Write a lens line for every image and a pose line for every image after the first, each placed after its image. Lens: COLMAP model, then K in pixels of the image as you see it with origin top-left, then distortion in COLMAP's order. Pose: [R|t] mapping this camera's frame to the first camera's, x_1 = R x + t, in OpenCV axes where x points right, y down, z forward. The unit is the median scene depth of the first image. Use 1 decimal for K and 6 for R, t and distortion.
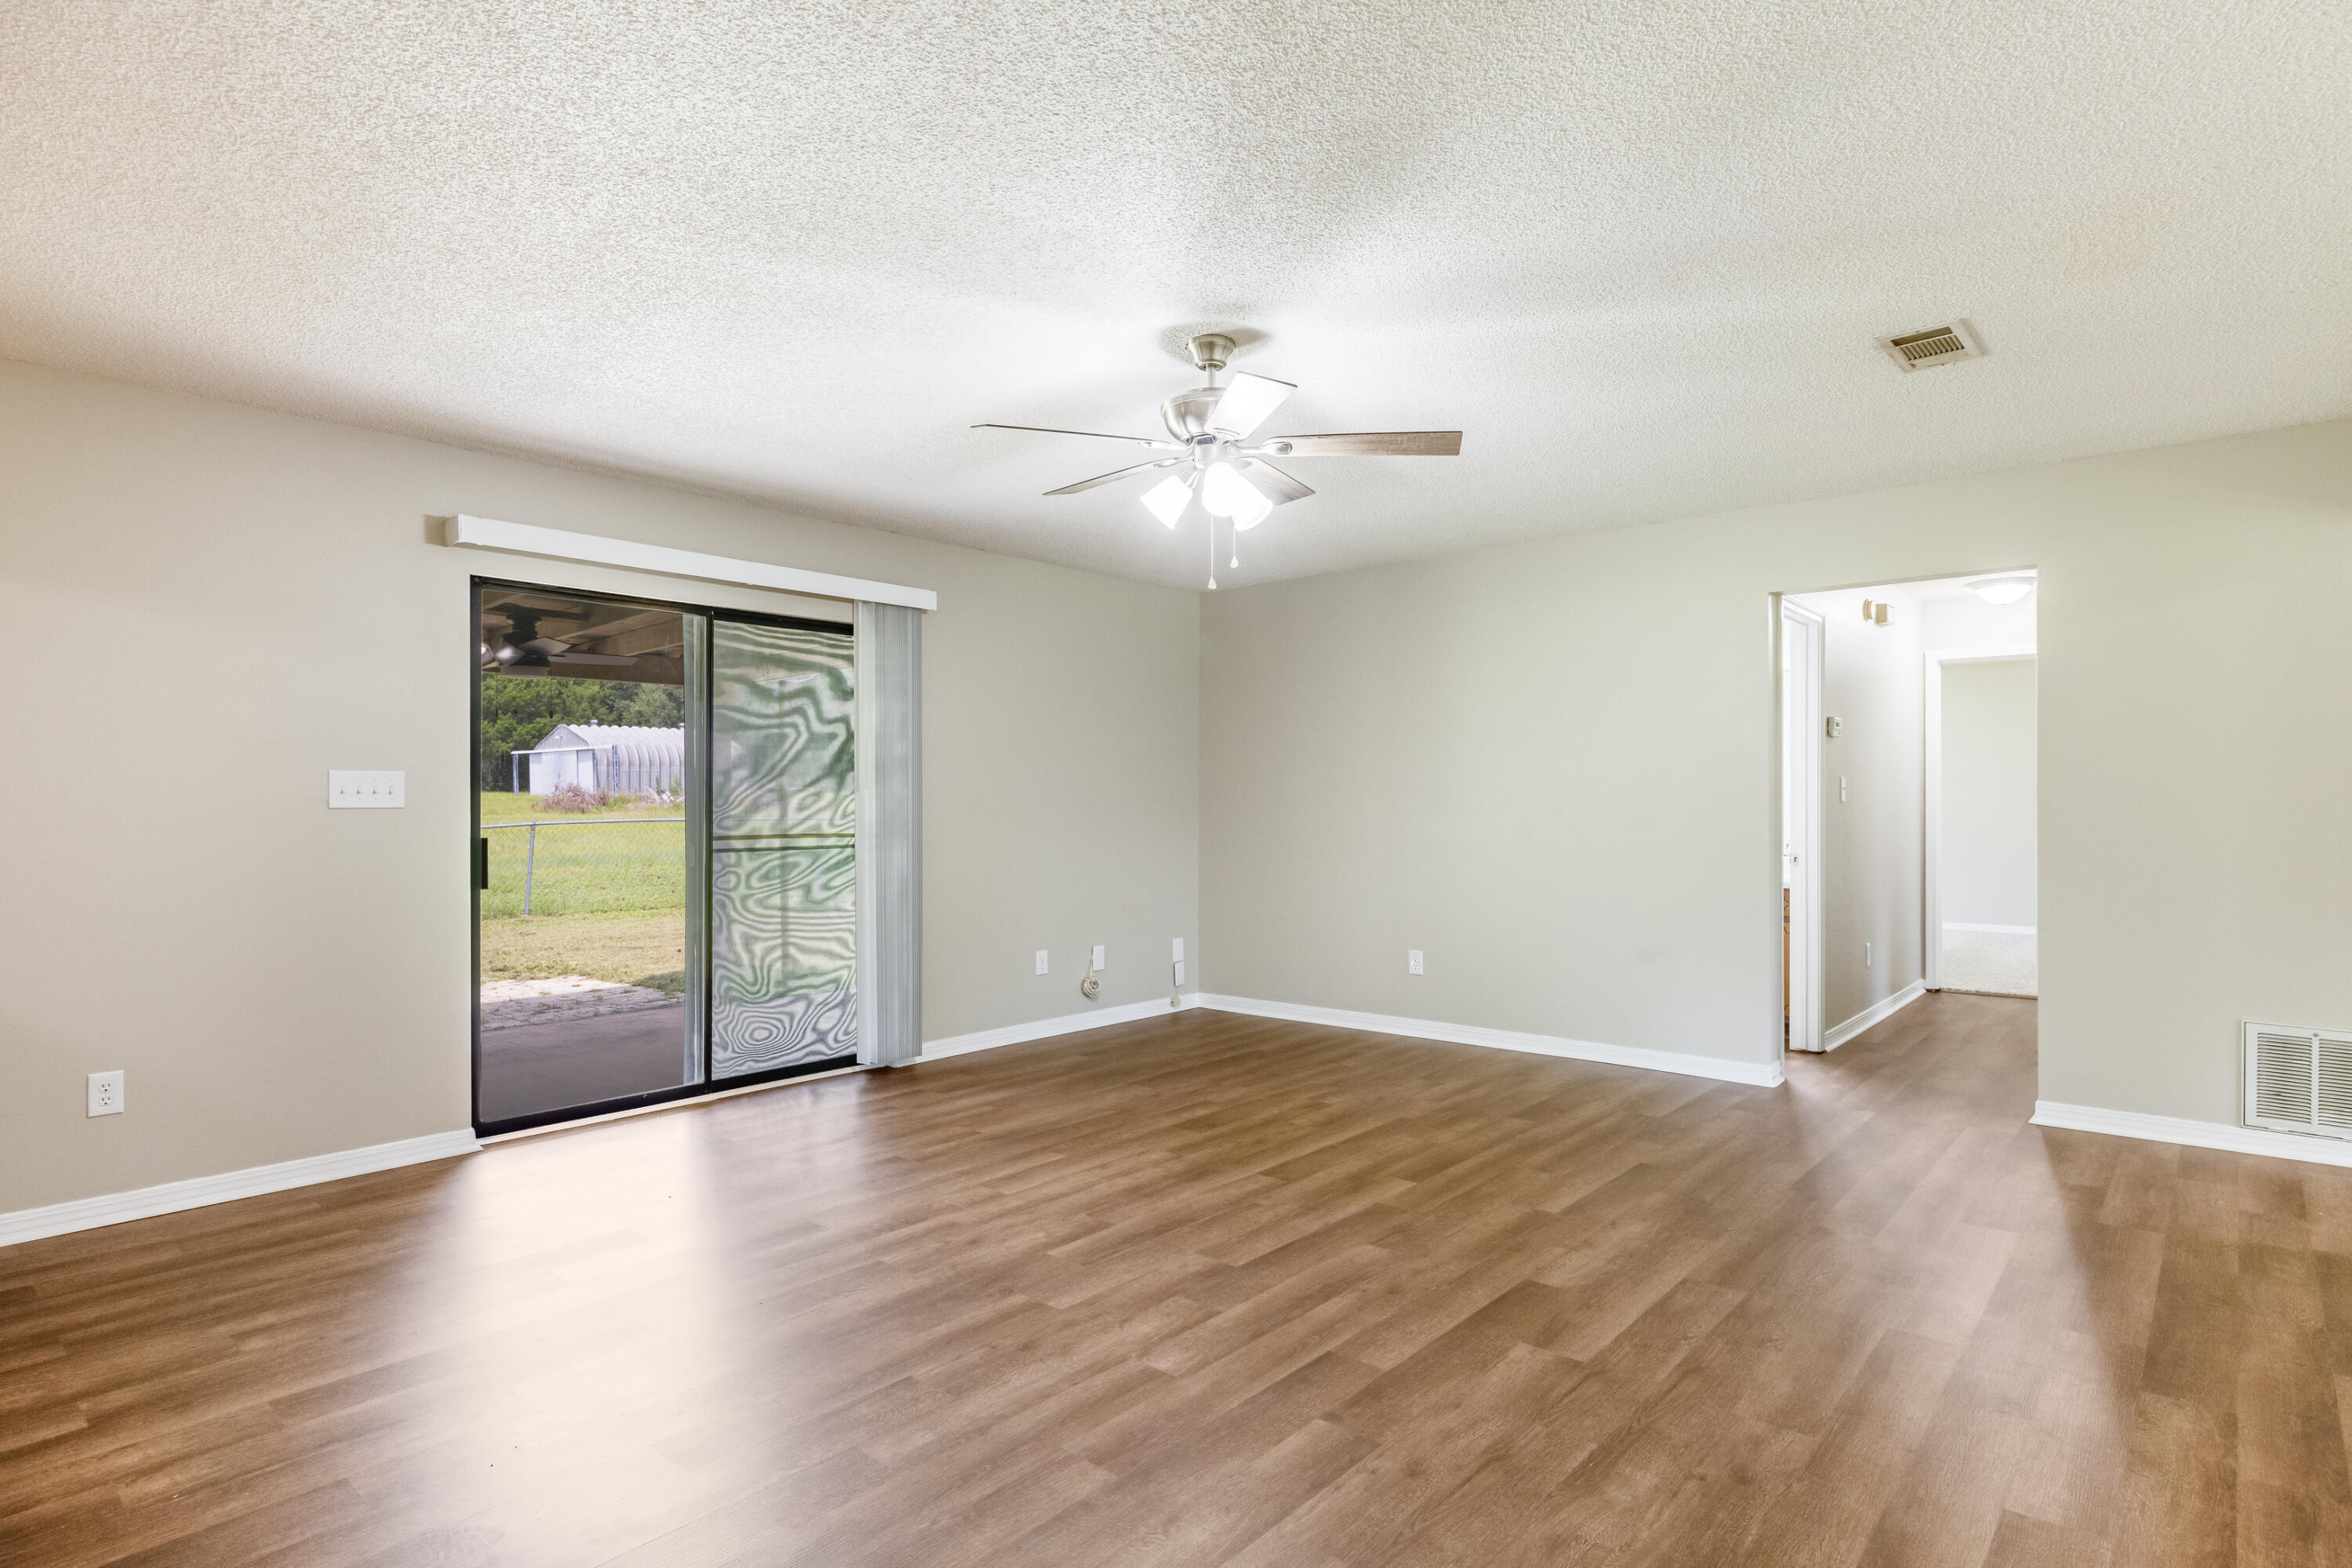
lens RADIAL K [[1215.0, 0, 1146.8], [0, 1215.0, 798.6], [0, 0, 1]] dist [-0.005871, 0.000380]
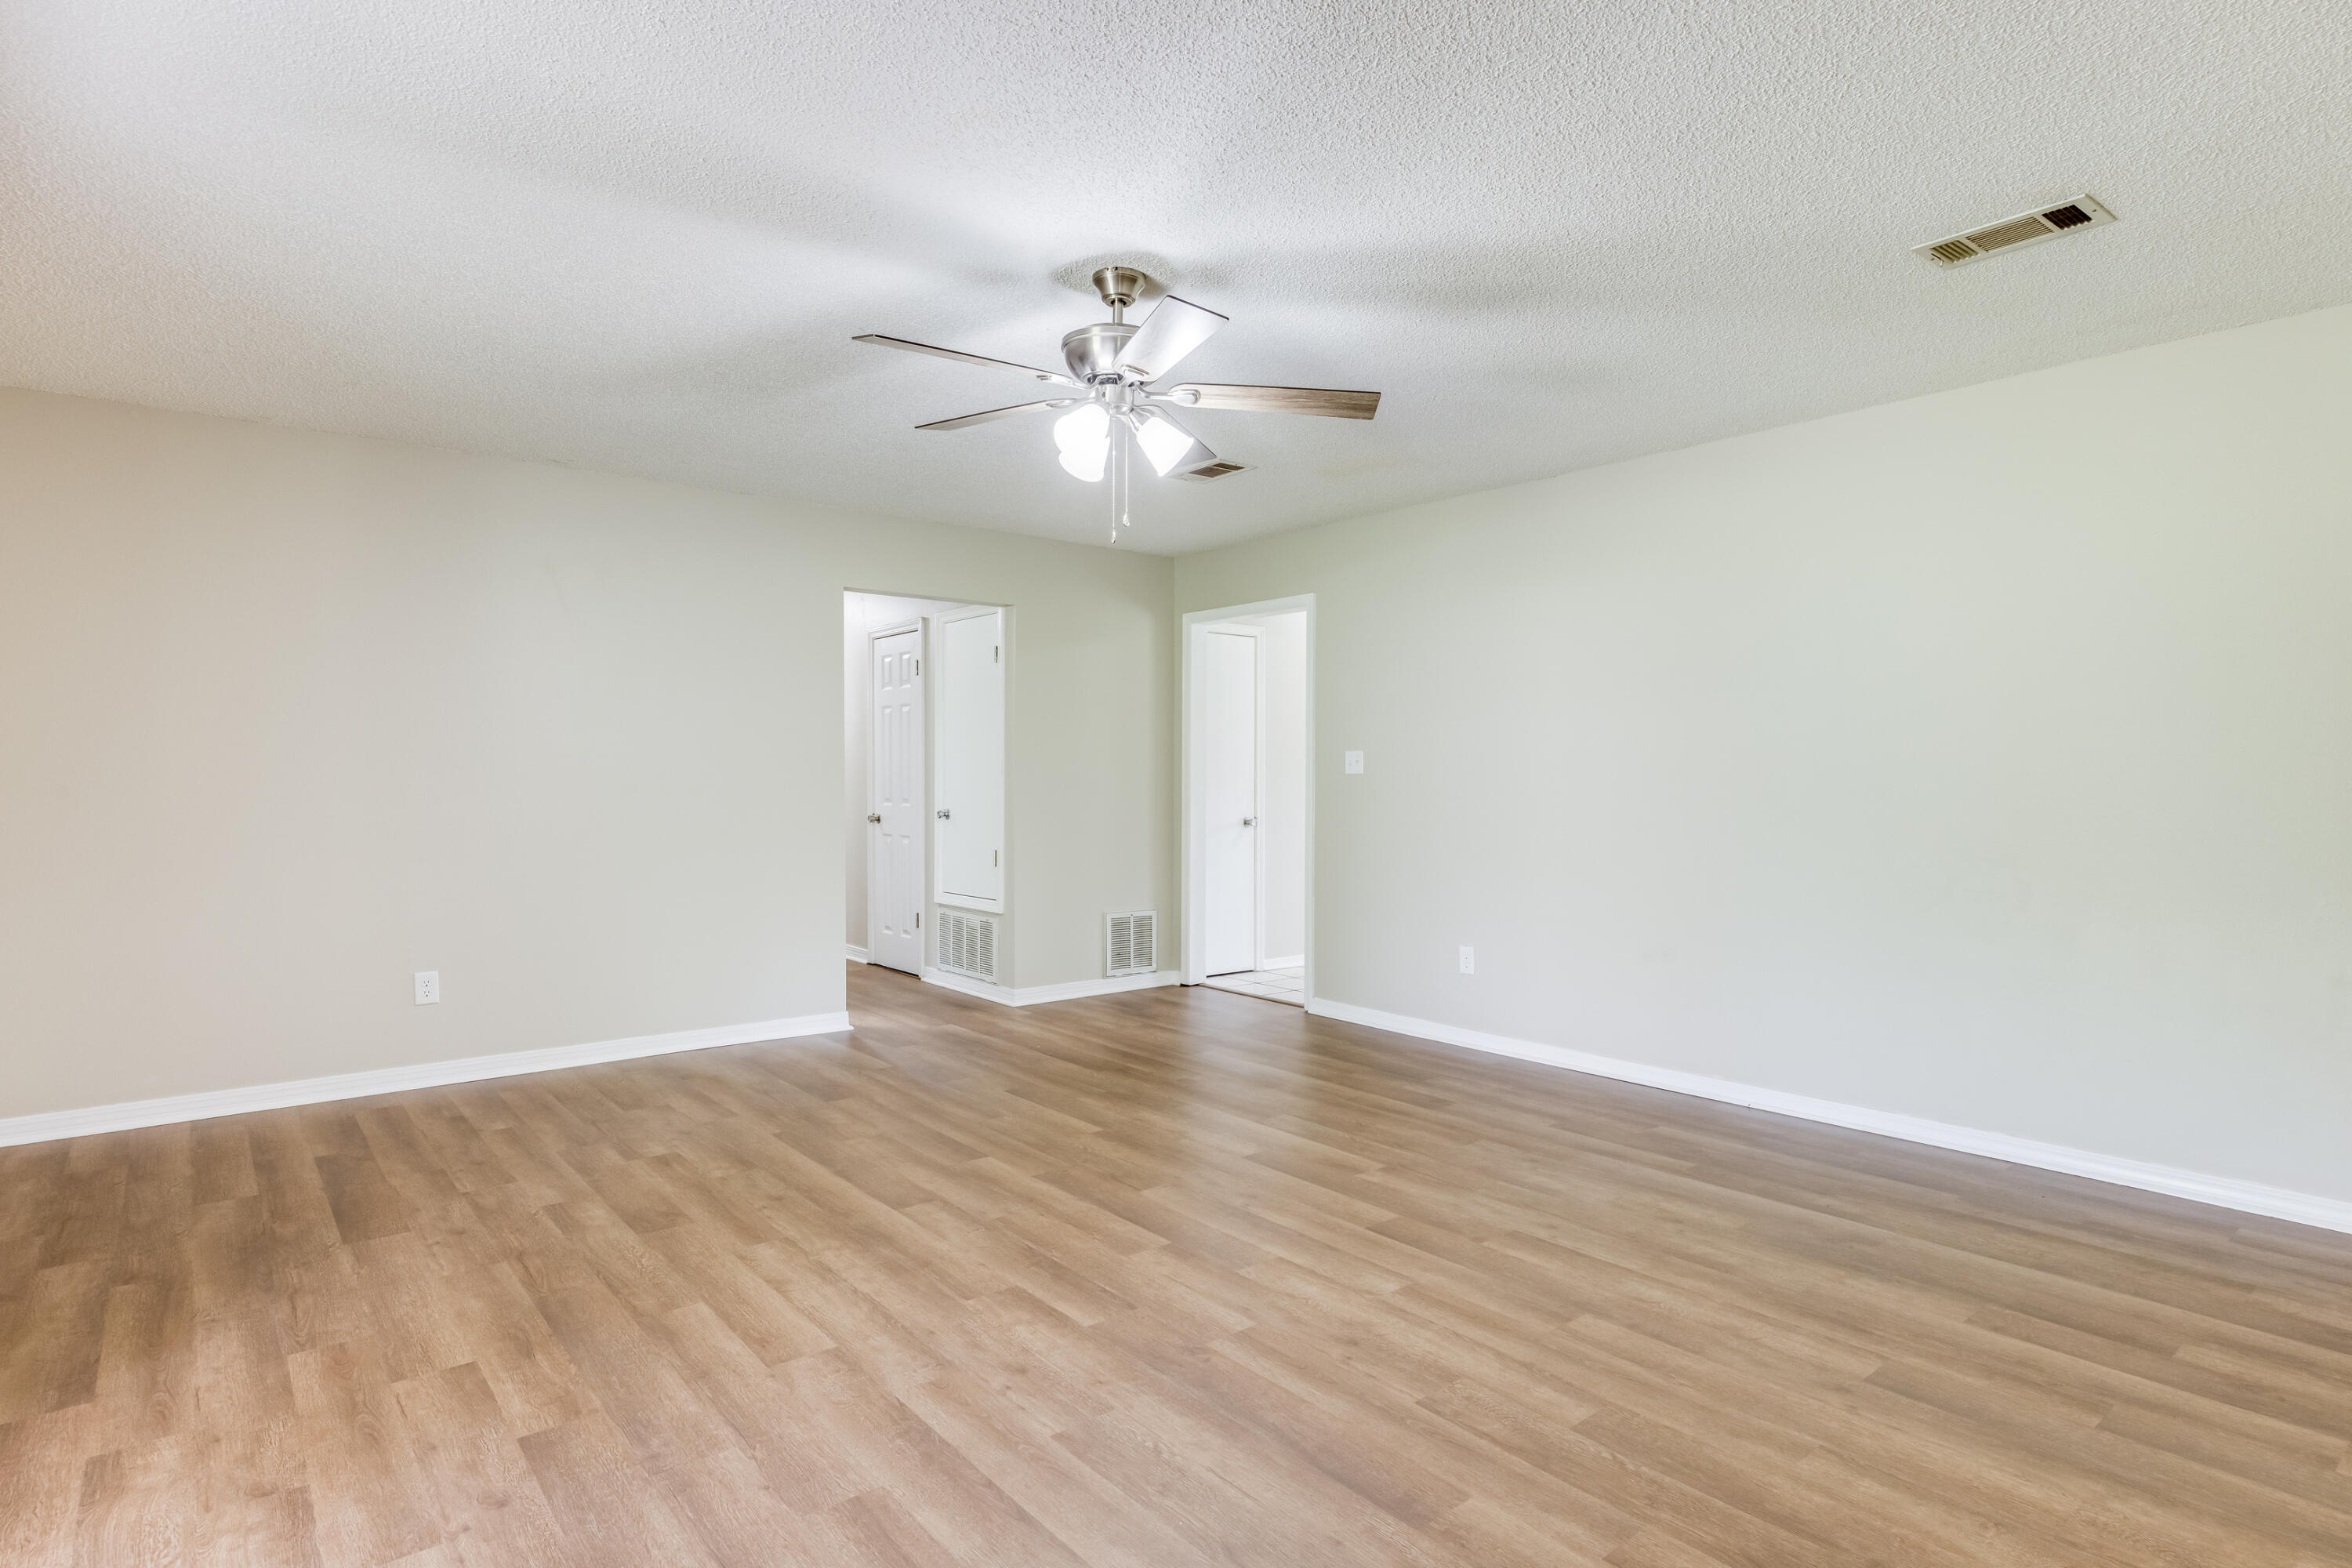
lens RADIAL K [[1215.0, 0, 1146.8], [0, 1215.0, 798.6], [0, 0, 1]] dist [-0.005871, 0.000380]
pose [[0.168346, -0.015734, 0.985602, -0.763055], [-0.003182, 0.999859, 0.016505, -0.002973], [-0.985723, -0.005914, 0.168272, 0.699823]]
